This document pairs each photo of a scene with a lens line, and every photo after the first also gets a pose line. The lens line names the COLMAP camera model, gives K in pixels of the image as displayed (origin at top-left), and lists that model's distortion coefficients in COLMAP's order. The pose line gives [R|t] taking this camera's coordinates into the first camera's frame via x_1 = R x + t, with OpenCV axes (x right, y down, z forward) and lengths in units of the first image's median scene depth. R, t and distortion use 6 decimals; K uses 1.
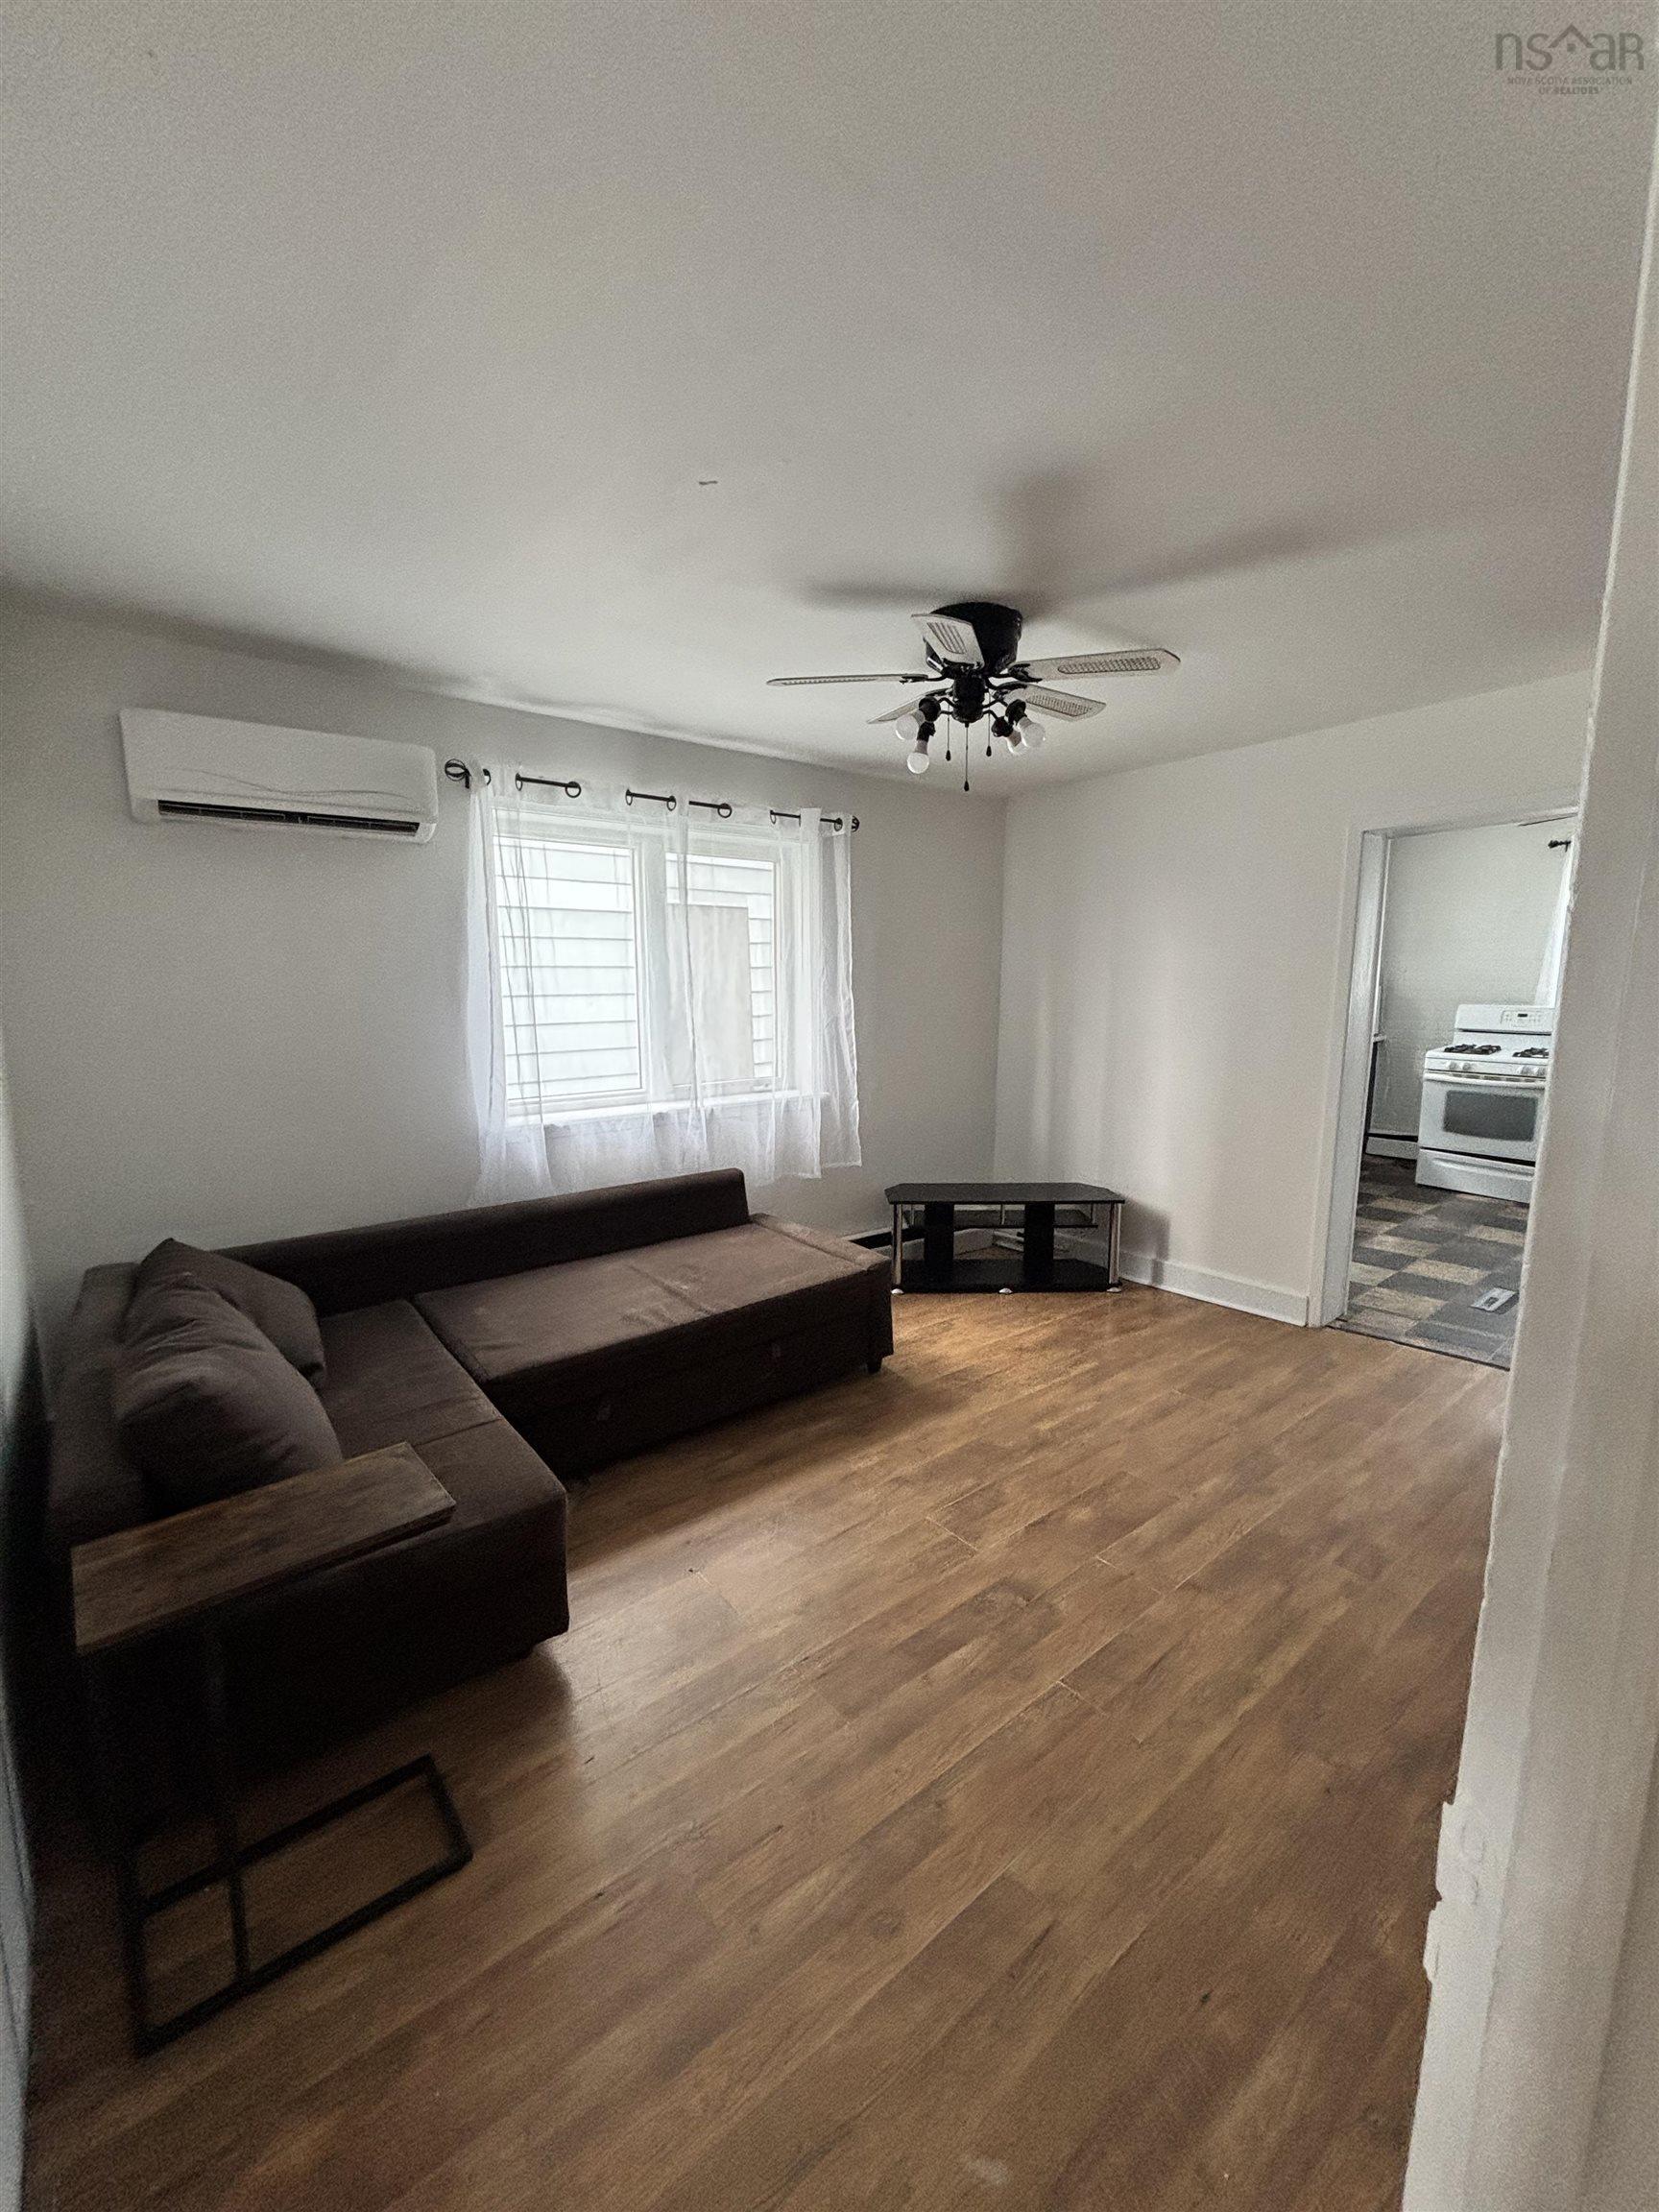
lens RADIAL K [[900.6, 0, 825.1], [0, 900.6, 1114.4], [0, 0, 1]] dist [-0.000179, 0.000308]
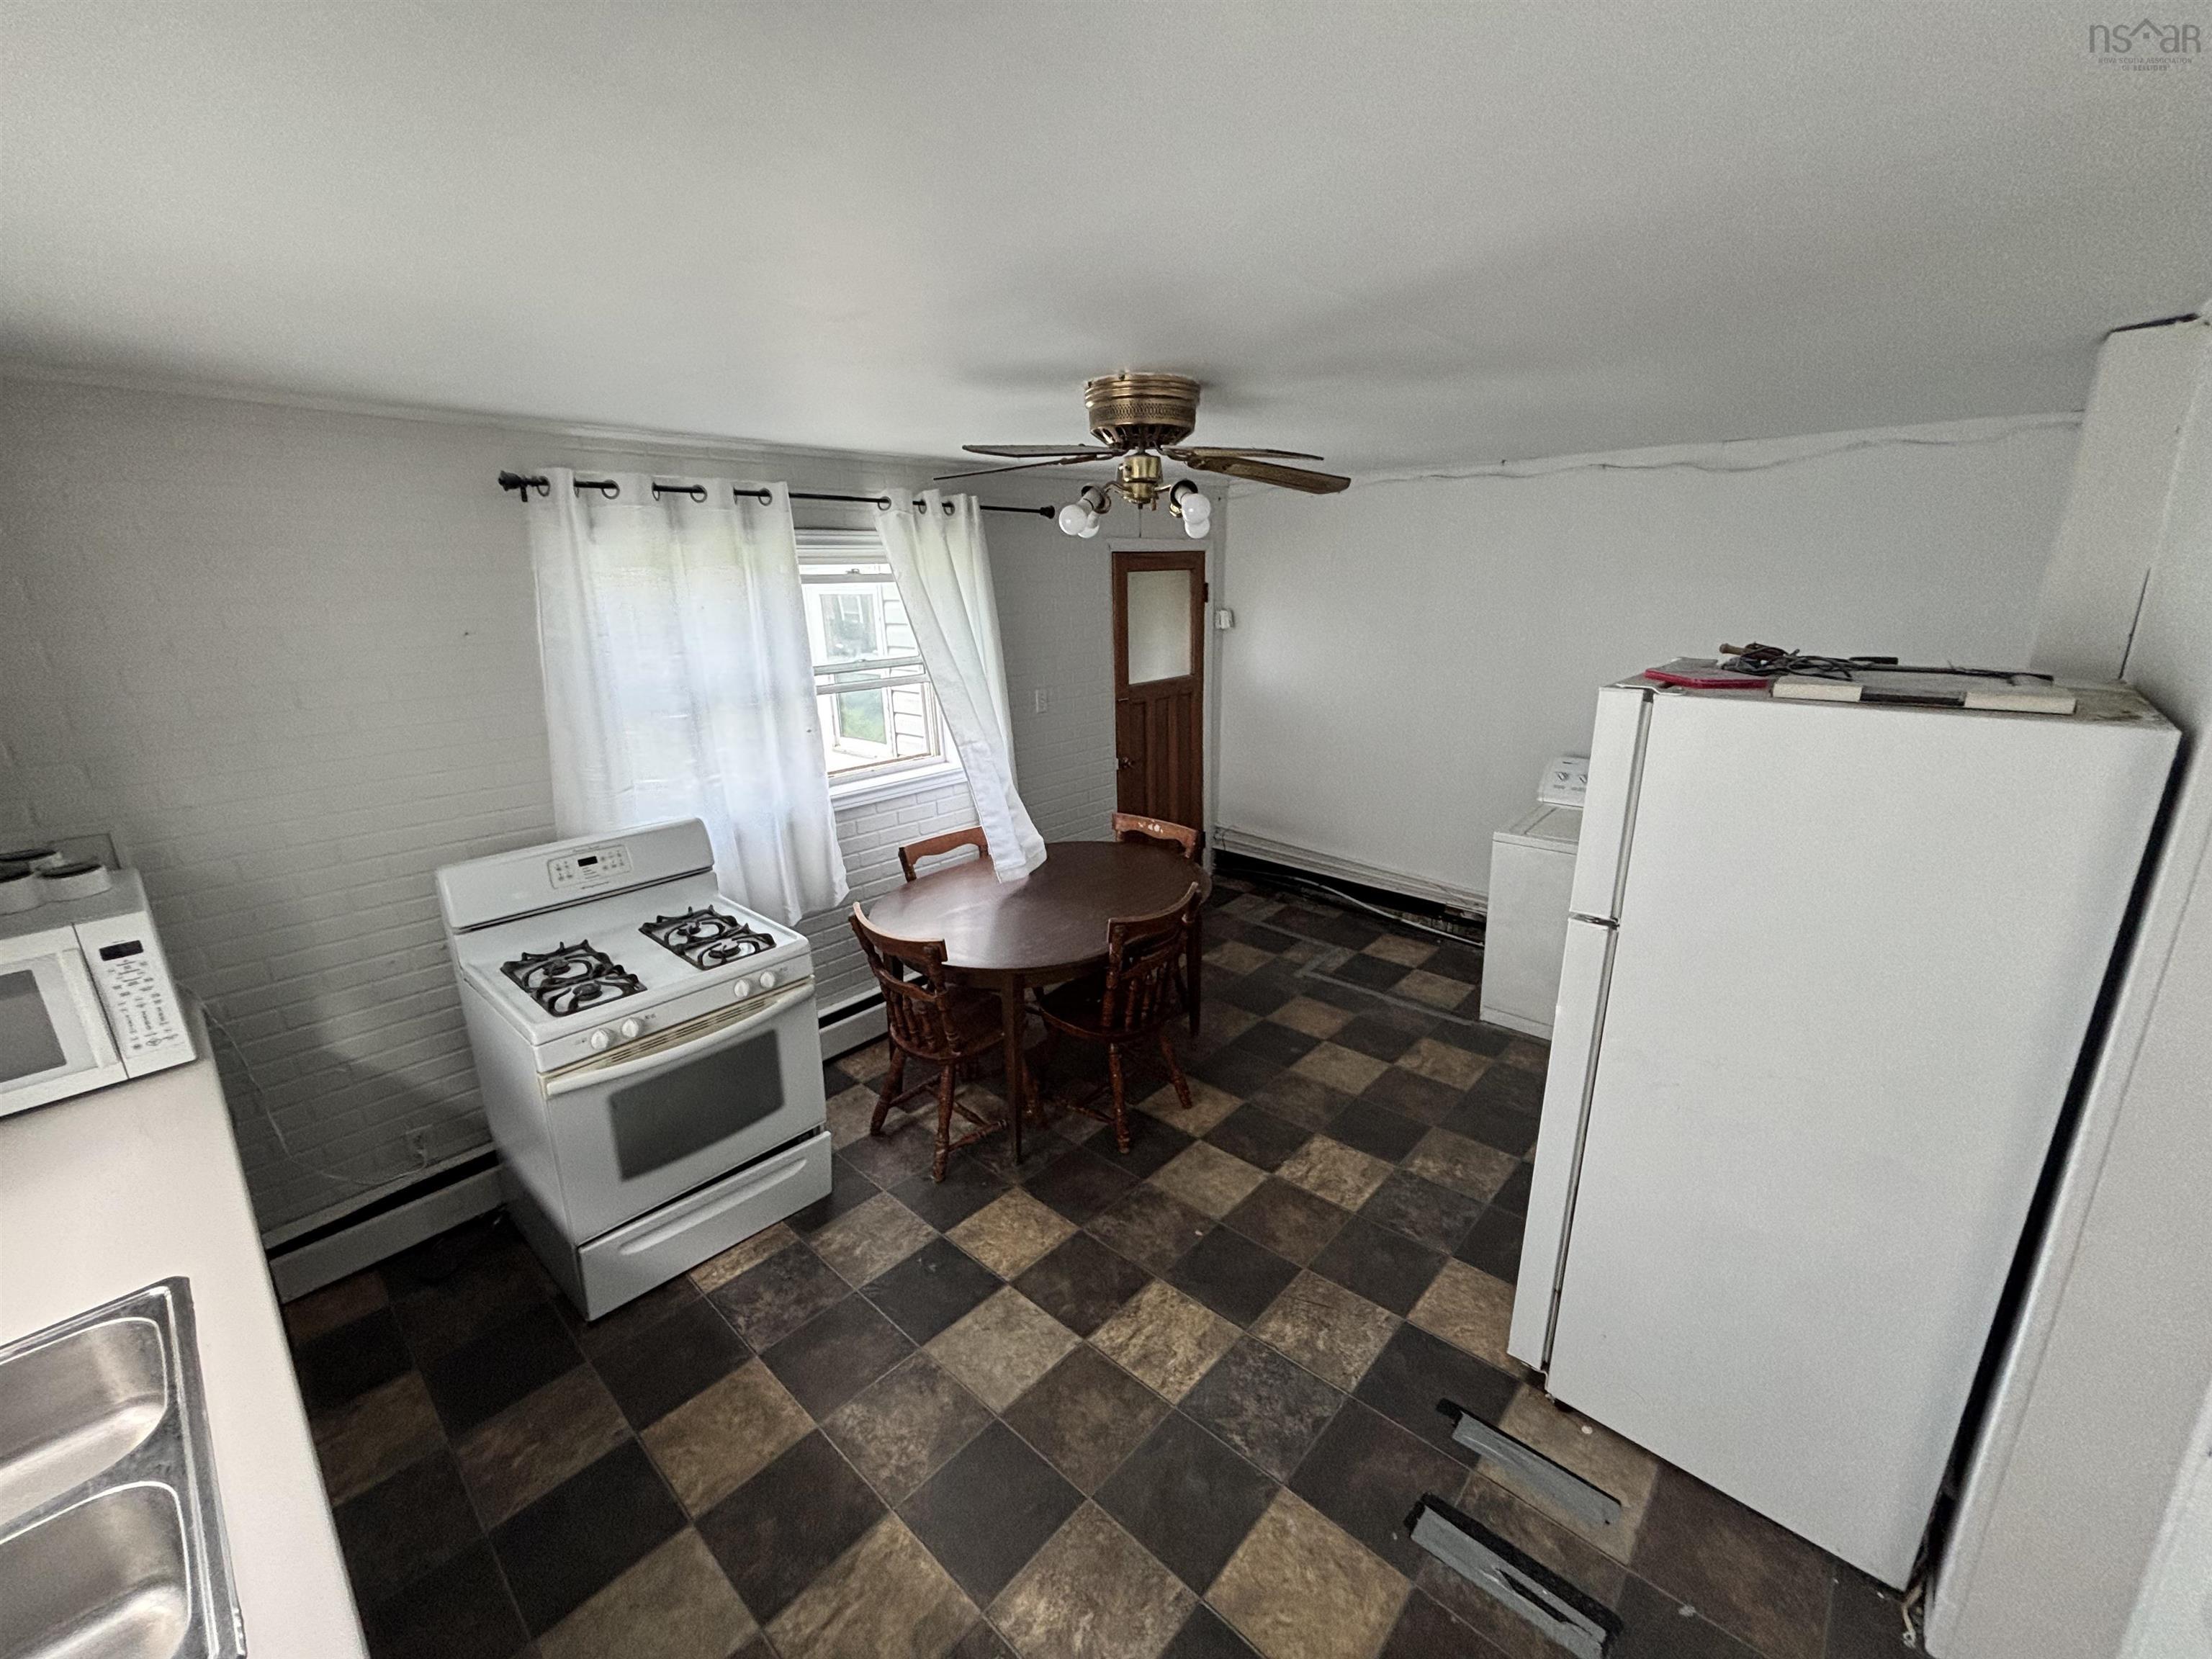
lens RADIAL K [[900.6, 0, 1095.1], [0, 900.6, 839.6], [0, 0, 1]] dist [-0.000179, 0.000308]
pose [[-0.153421, -0.273639, 0.949518, 0.301083], [0.157913, 0.941756, 0.296917, -0.222124], [-0.975462, 0.195494, -0.101274, 0.805740]]
